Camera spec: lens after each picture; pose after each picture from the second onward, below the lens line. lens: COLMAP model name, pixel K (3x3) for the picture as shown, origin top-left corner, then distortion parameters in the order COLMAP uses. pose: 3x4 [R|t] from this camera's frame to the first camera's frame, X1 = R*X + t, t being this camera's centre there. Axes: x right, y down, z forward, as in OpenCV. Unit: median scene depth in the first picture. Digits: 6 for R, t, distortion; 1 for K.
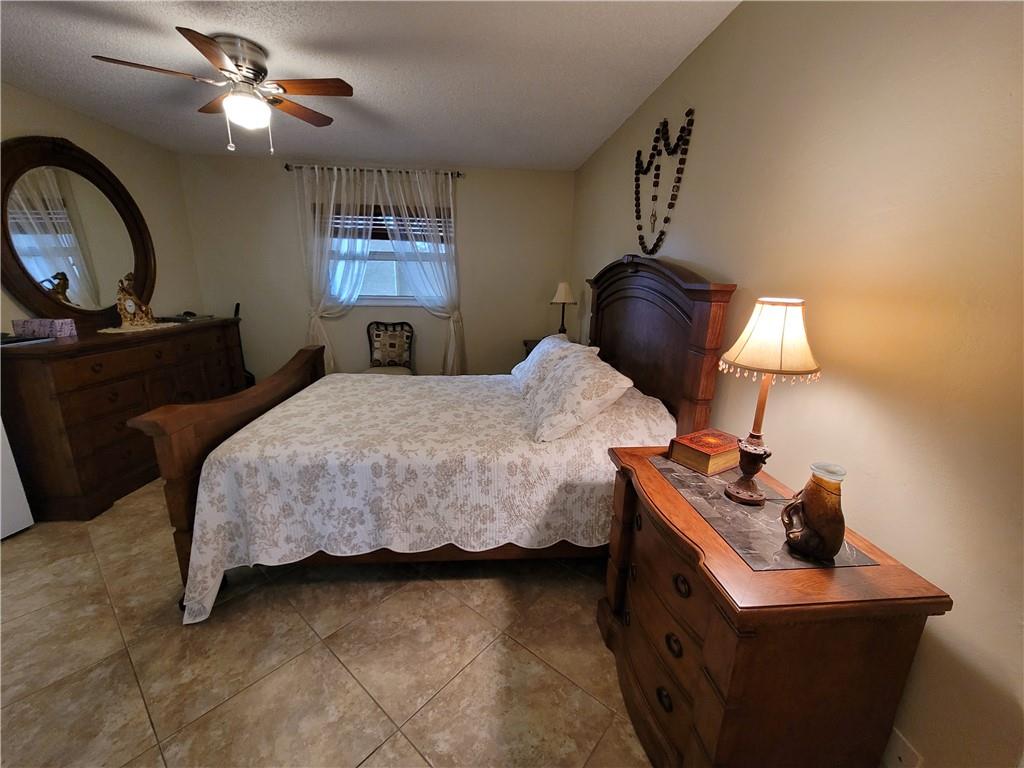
lens RADIAL K [[417.5, 0, 510.9], [0, 417.5, 390.6], [0, 0, 1]] dist [-0.002878, 0.000520]
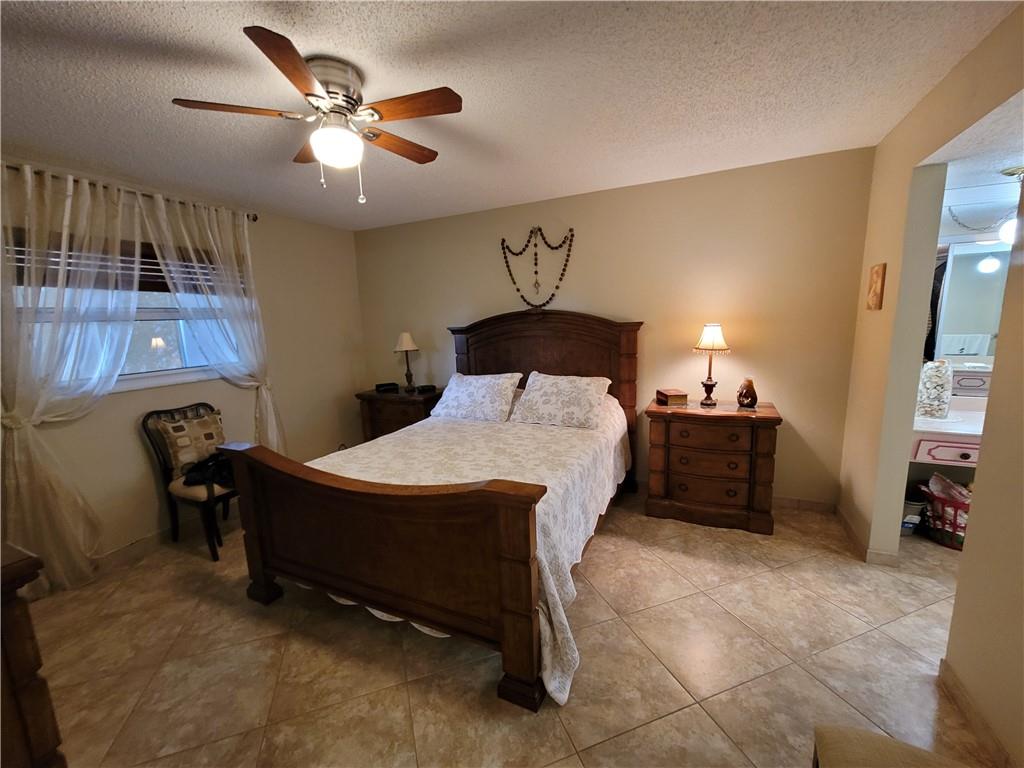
lens RADIAL K [[417.5, 0, 510.9], [0, 417.5, 390.6], [0, 0, 1]] dist [-0.002878, 0.000520]
pose [[0.501344, -0.184832, 0.845276, -0.745561], [0.274253, 0.960490, 0.047362, -0.092321], [-0.820634, 0.208075, 0.532226, 0.227590]]
